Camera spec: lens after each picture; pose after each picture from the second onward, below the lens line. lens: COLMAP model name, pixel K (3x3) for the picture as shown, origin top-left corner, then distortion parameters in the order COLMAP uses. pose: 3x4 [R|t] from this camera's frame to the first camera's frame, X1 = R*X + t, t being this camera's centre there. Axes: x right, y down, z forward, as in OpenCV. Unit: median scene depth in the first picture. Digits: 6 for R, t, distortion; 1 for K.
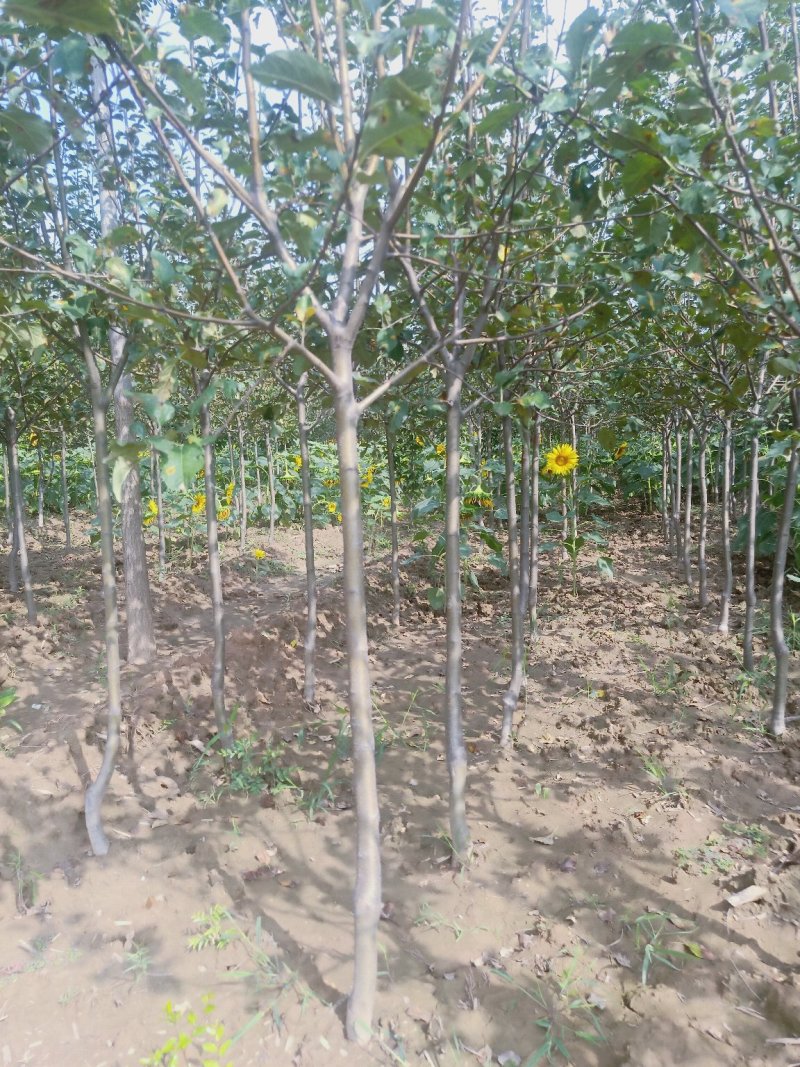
lens RADIAL K [[853.0, 0, 404.1], [0, 853.0, 534.6], [0, 0, 1]] dist [0.054104, 0.004264]
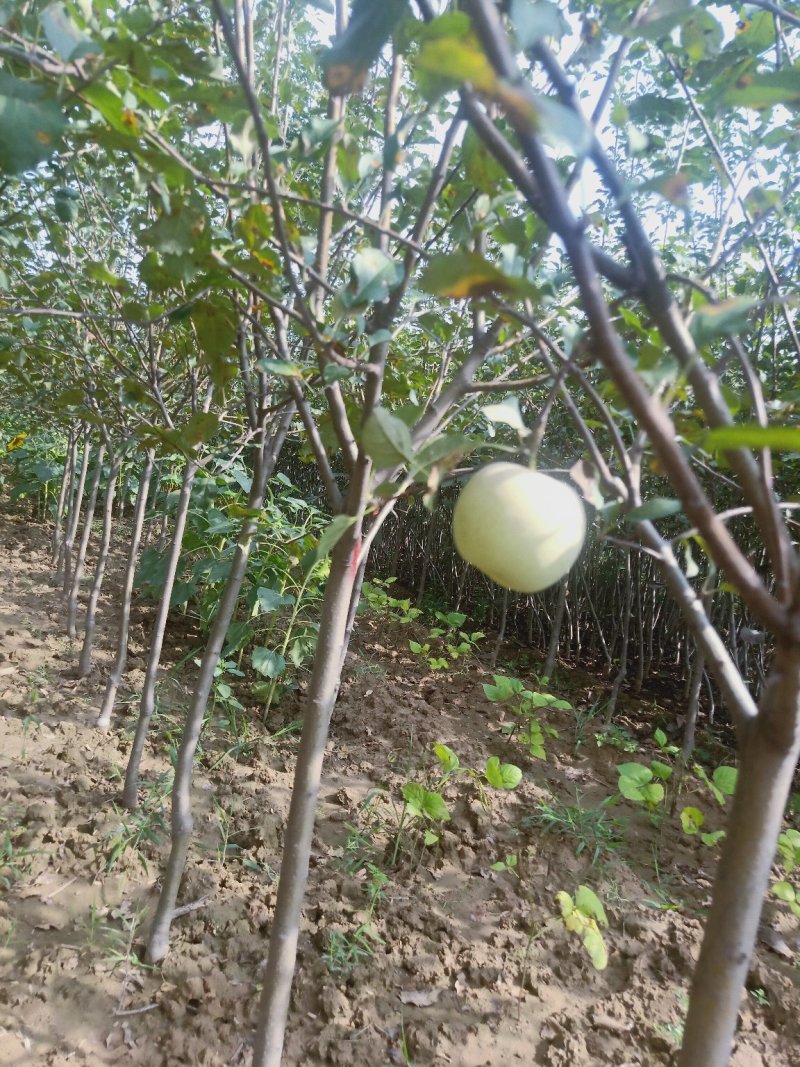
lens RADIAL K [[853.0, 0, 404.0], [0, 853.0, 531.6], [0, 0, 1]] dist [0.054104, 0.004264]
pose [[0.773217, 0.133148, 0.620006, 0.068869], [-0.132489, 0.990051, -0.047388, -0.040880], [-0.620147, -0.045503, 0.783165, 0.205166]]
